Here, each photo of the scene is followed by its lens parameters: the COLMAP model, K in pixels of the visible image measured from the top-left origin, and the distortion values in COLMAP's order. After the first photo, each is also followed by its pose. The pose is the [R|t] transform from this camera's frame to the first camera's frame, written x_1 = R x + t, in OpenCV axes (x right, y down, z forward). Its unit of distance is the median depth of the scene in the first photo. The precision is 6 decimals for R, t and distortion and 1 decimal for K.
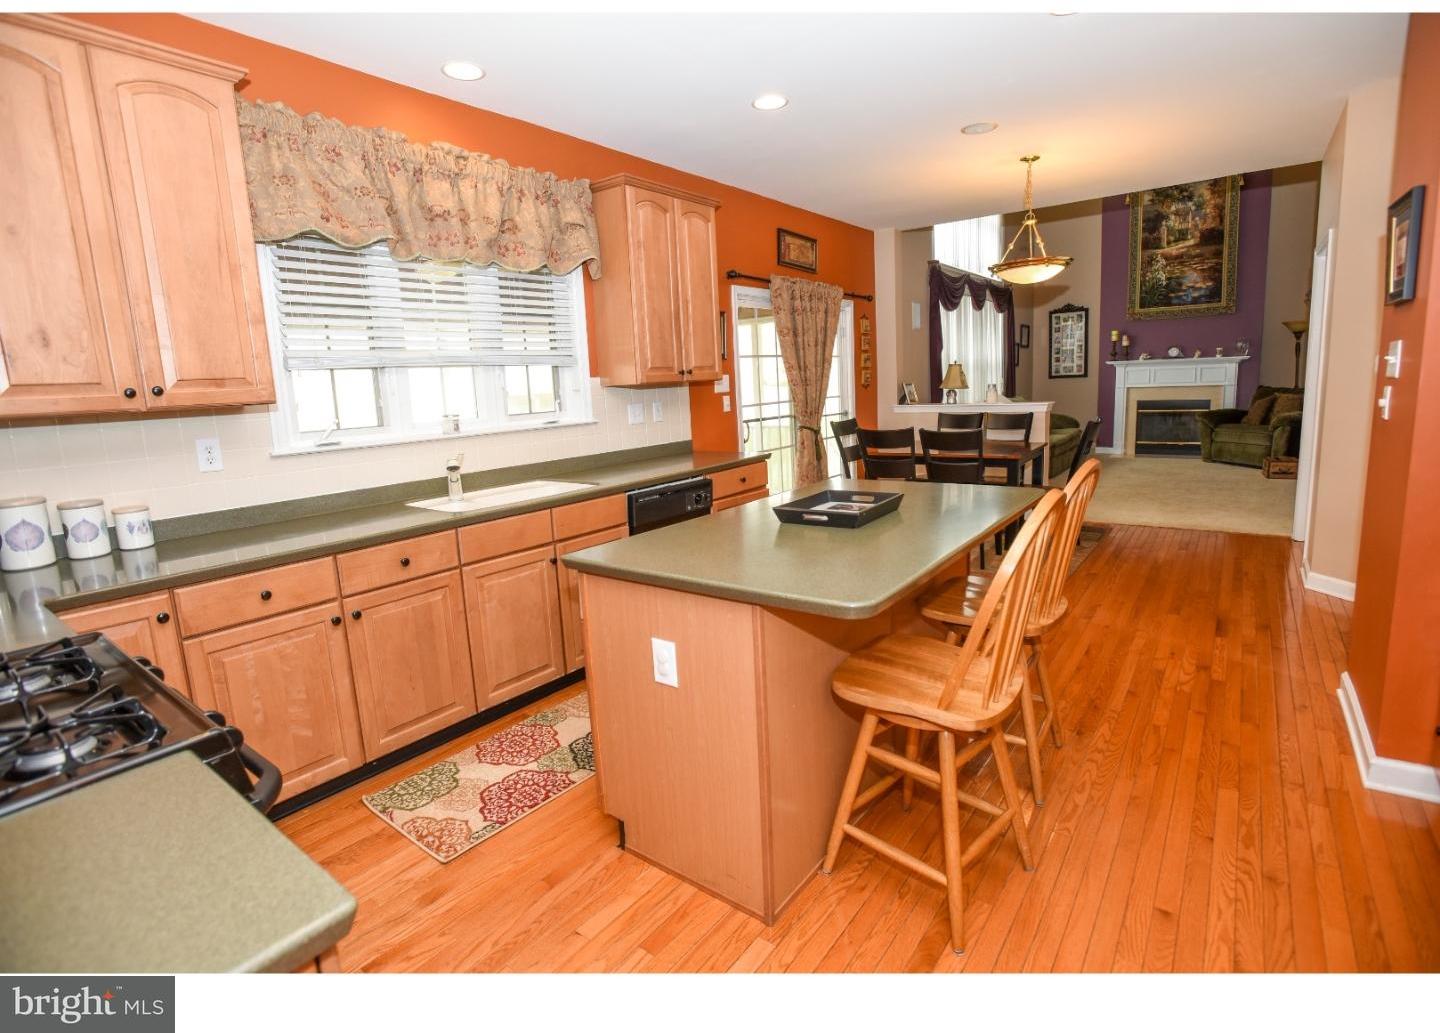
lens RADIAL K [[681.6, 0, 758.8], [0, 681.6, 481.1], [0, 0, 1]] dist [-0.015323, 0.000969]
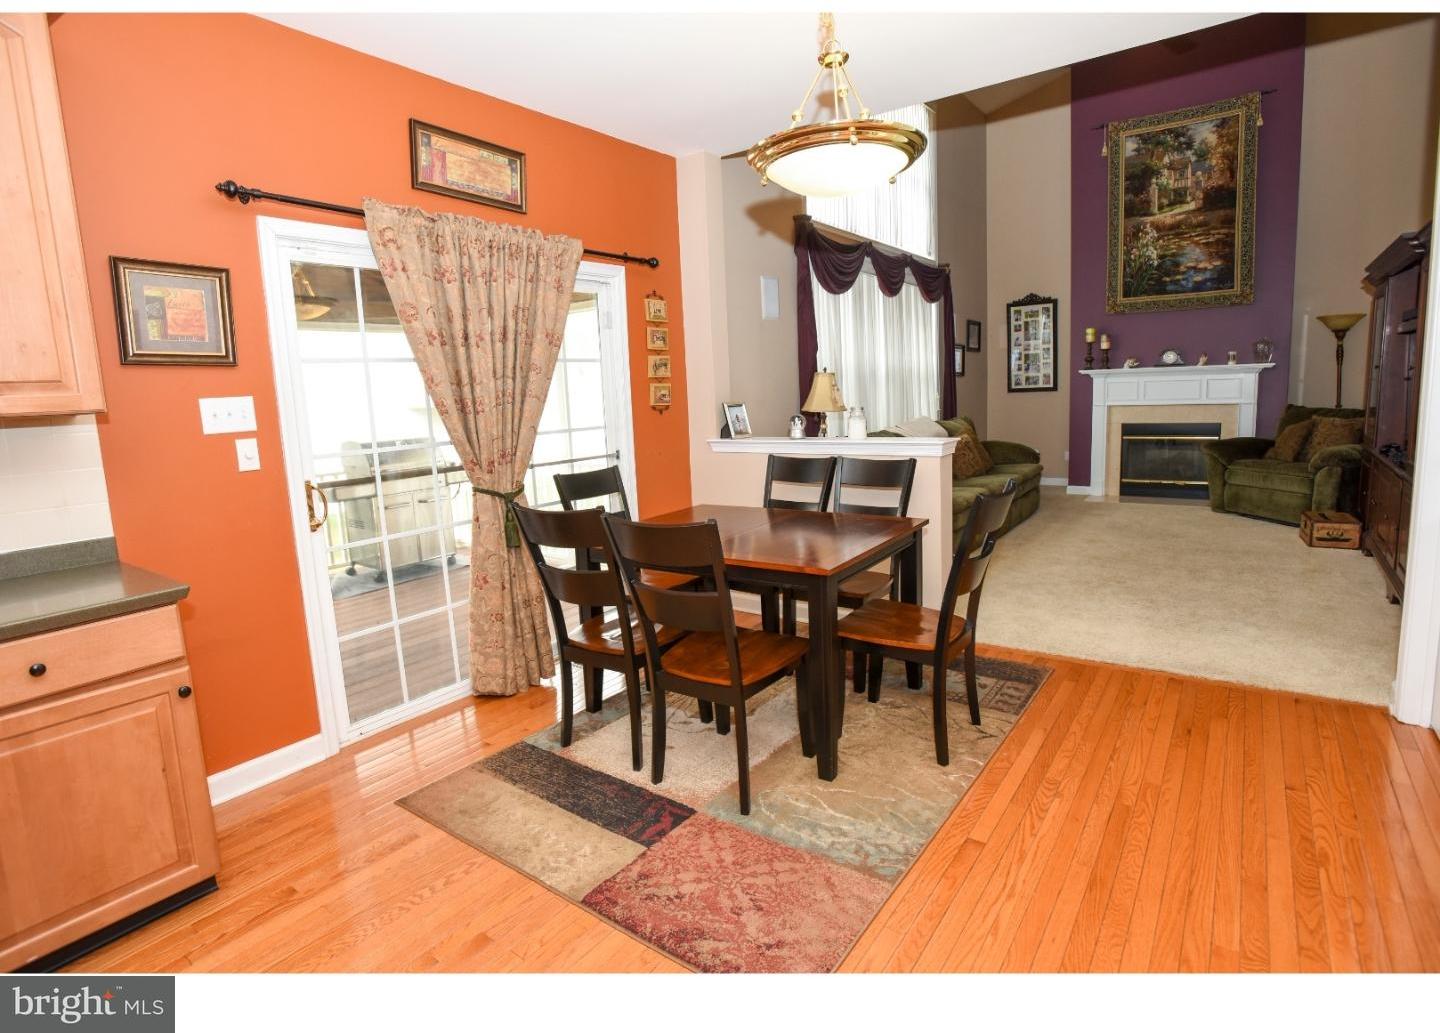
lens RADIAL K [[730.1, 0, 737.9], [0, 730.1, 484.9], [0, 0, 1]] dist [-0.053932, 0.026449]
pose [[1.000000, 0.000840, -0.000244, 0.156446], [-0.000844, 0.999848, -0.017438, -0.042000], [0.000229, 0.017438, 0.999848, 0.243939]]
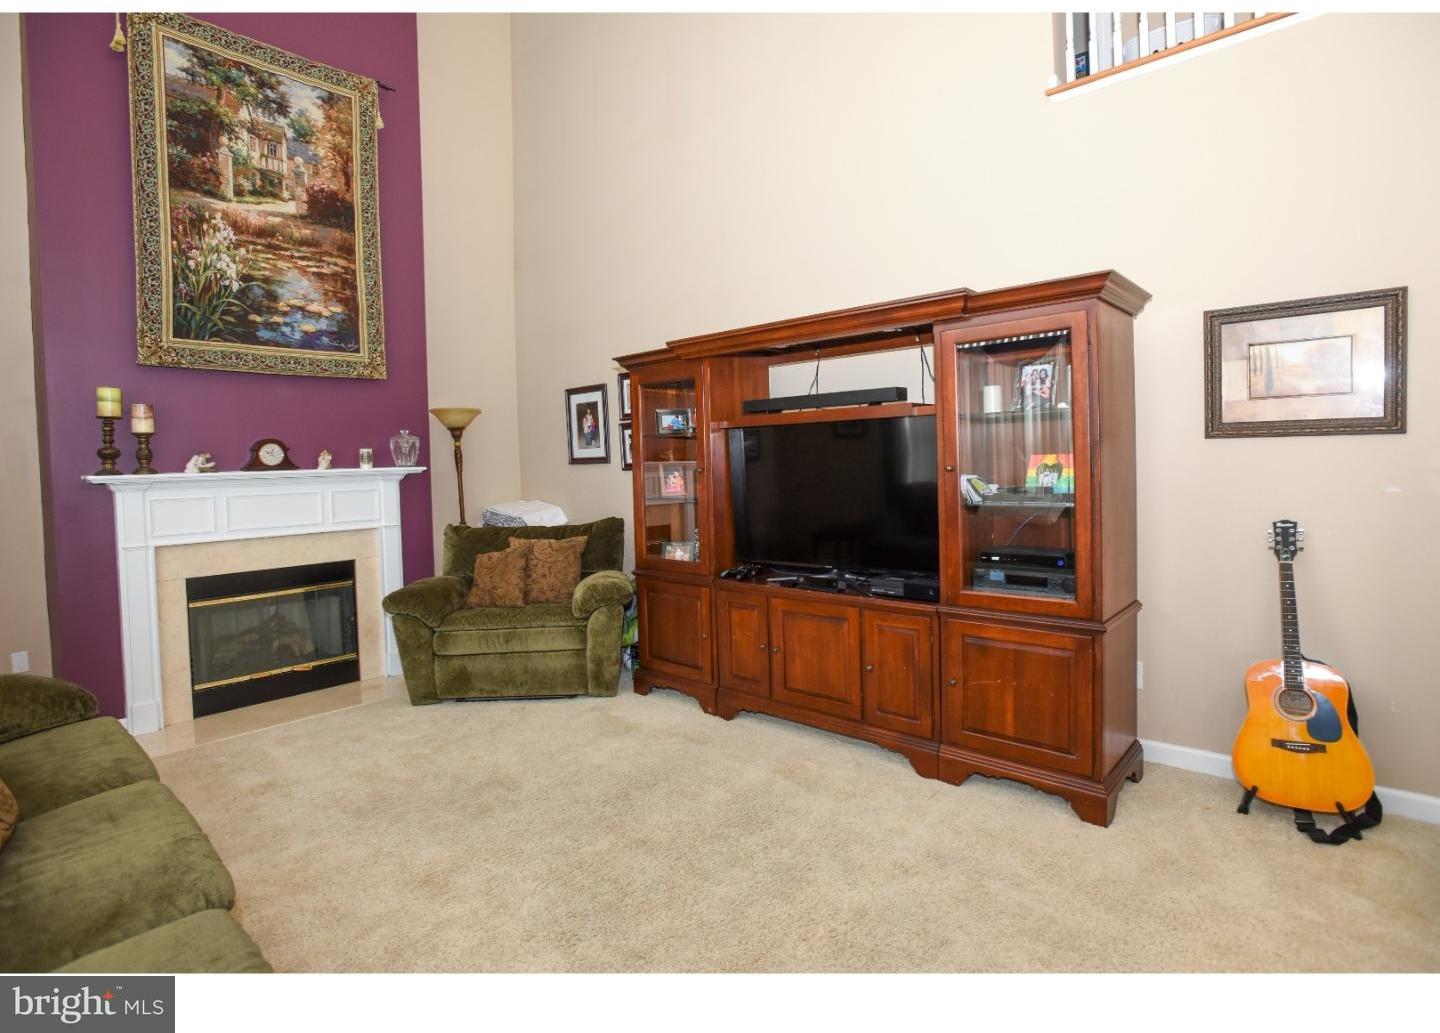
lens RADIAL K [[728.5, 0, 720.3], [0, 728.5, 482.6], [0, 0, 1]] dist [-0.058306, 0.024550]
pose [[0.115348, 0.011063, 0.993264, 0.218428], [0.171860, 0.984636, -0.030924, -0.117272], [-0.978345, 0.174269, 0.111674, 0.712801]]
